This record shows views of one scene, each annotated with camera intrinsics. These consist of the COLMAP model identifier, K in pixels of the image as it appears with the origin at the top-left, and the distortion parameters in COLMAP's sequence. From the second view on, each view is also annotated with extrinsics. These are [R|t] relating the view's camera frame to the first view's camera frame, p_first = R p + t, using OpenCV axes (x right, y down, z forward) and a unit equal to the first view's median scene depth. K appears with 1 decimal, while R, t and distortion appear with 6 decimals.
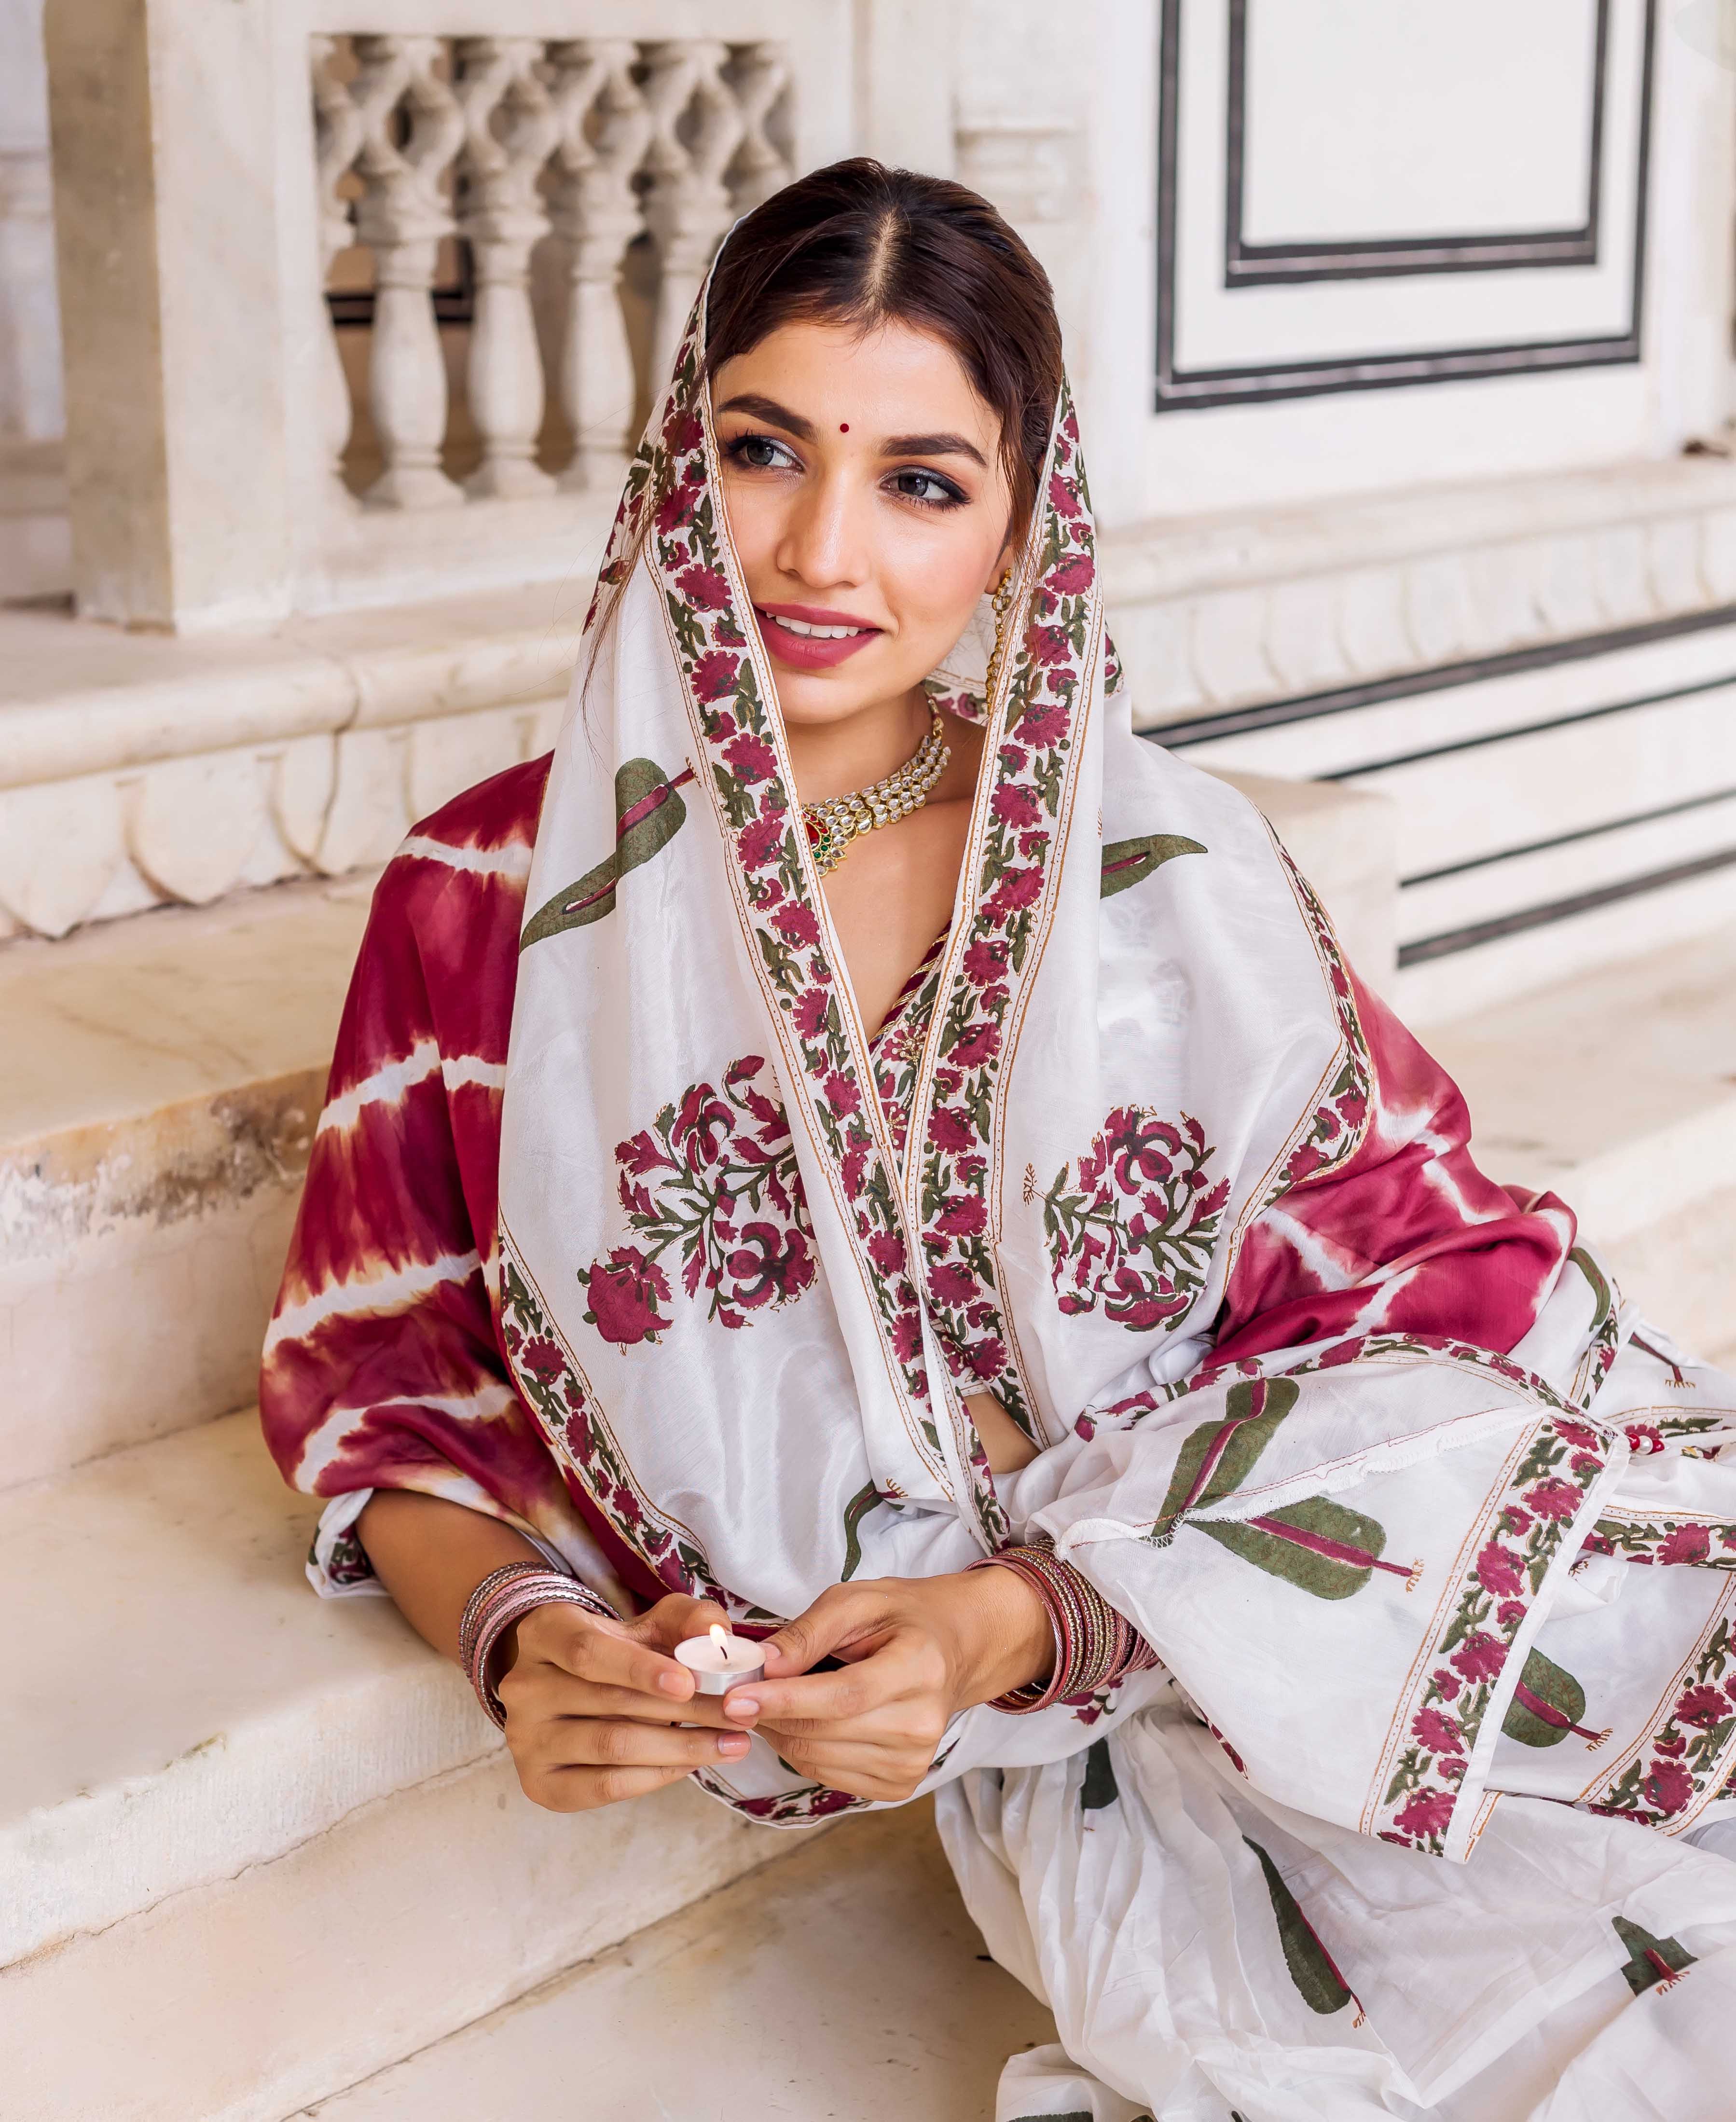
lens RADIAL K [[3988.9, 0, 902.7], [0, 3988.9, 1071.4], [0, 0, 1]] dist [-0.001134, 0.016178]
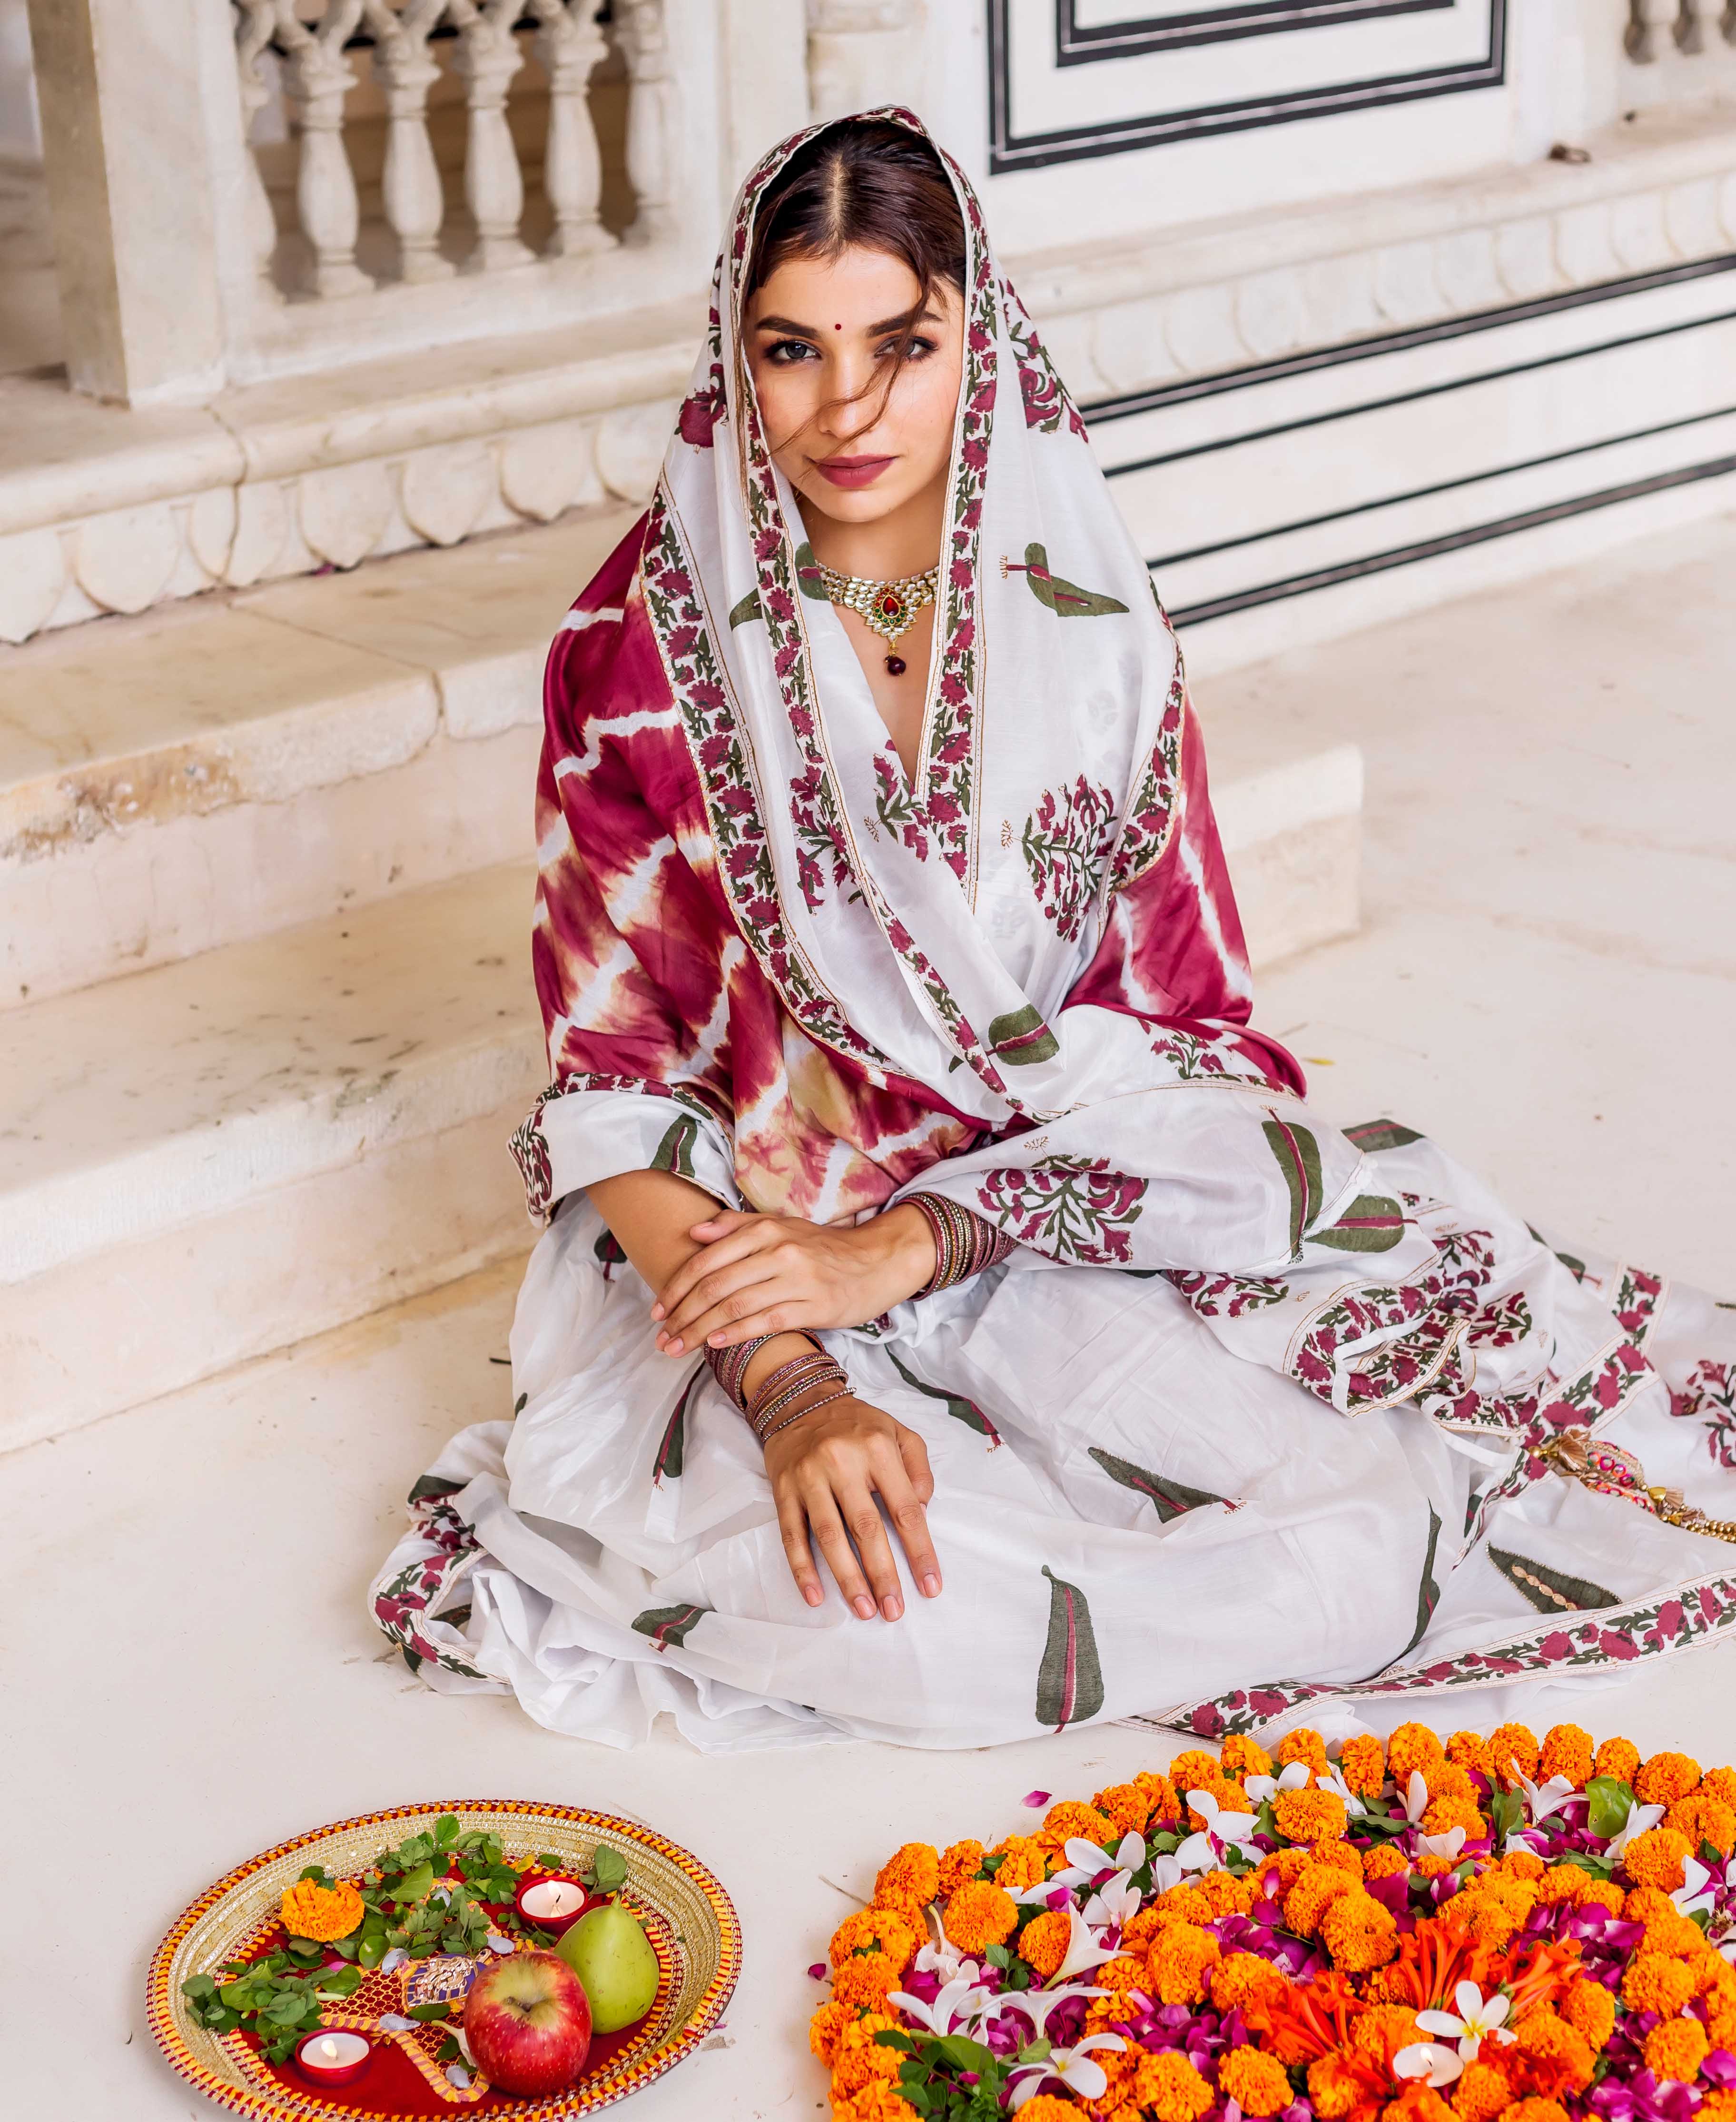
lens RADIAL K [[3988.4, 0, 902.7], [0, 3988.4, 1071.4], [0, 0, 1]] dist [-0.001134, 0.016178]
pose [[0.990048, 0.024162, -0.138640, 0.280119], [-0.005632, 0.991164, 0.132524, -0.067754], [0.140617, -0.130425, 0.981436, -0.343438]]
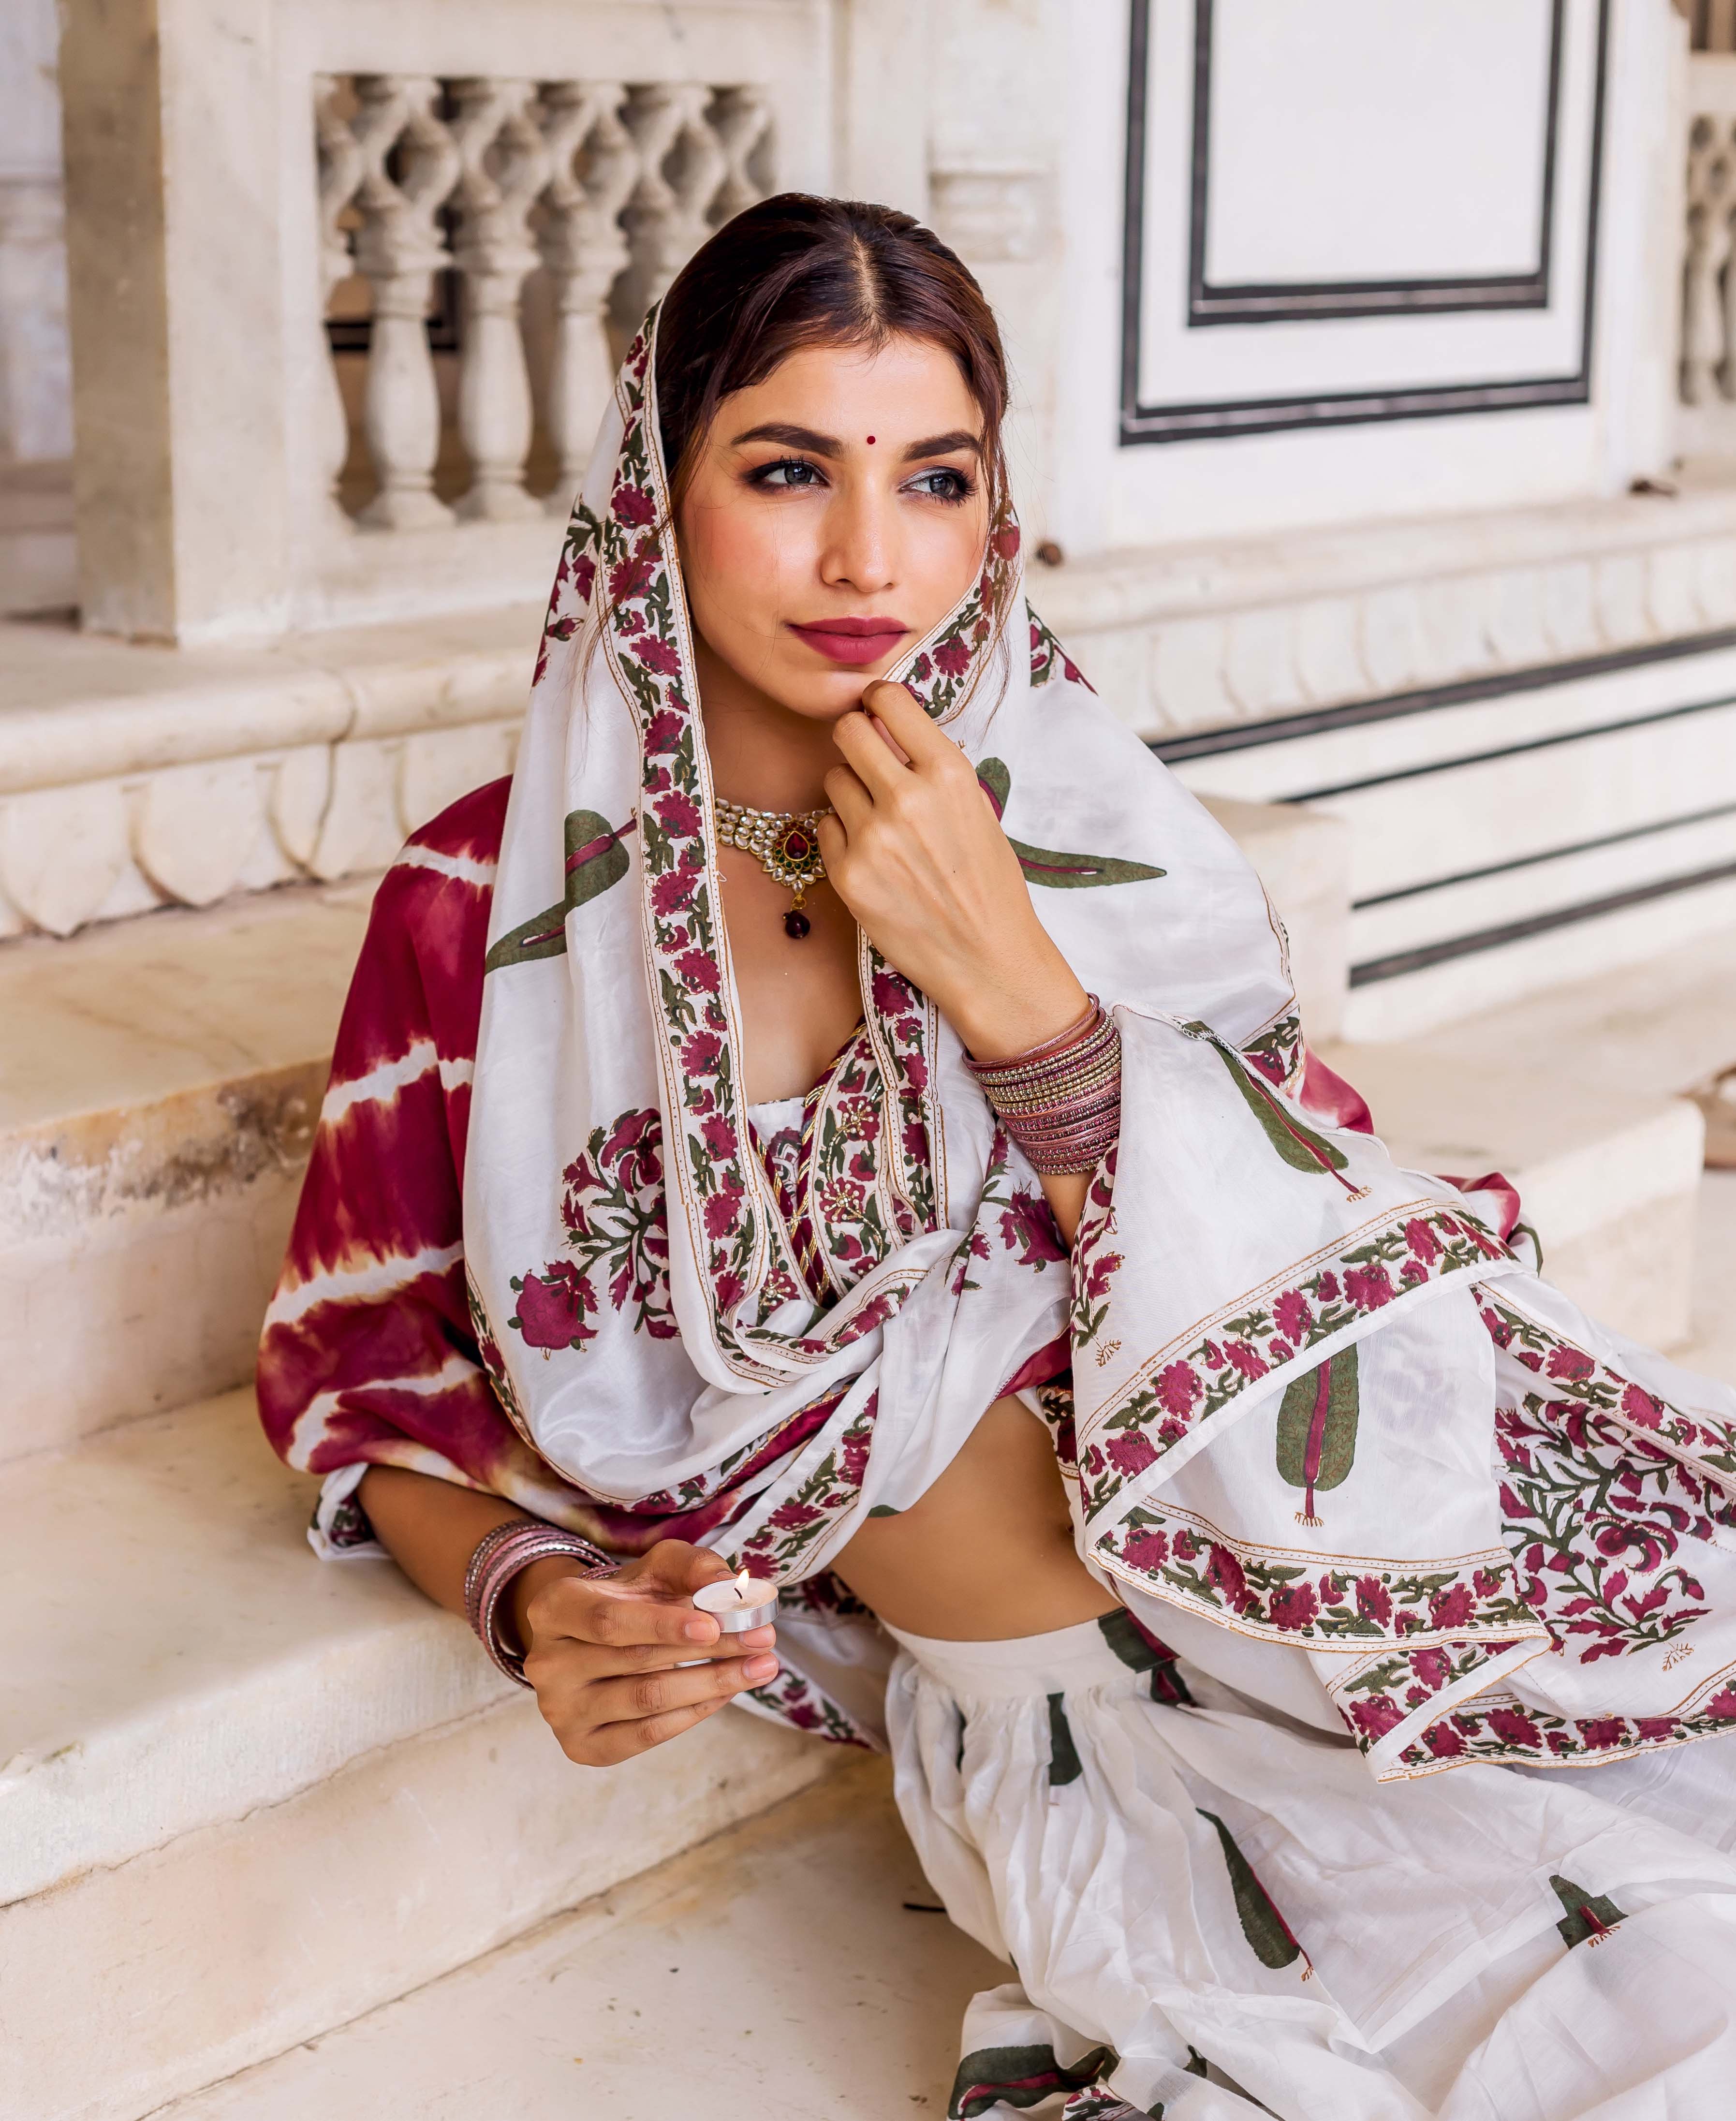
lens RADIAL K [[3997.9, 0, 916.6], [0, 3997.9, 1036.1], [0, 0, 1]] dist [0.010059, -0.089698]
pose [[0.999834, 0.009788, 0.015373, -0.004980], [-0.009529, 0.999813, -0.016821, 0.007426], [-0.015535, 0.016672, 0.999740, -0.043142]]
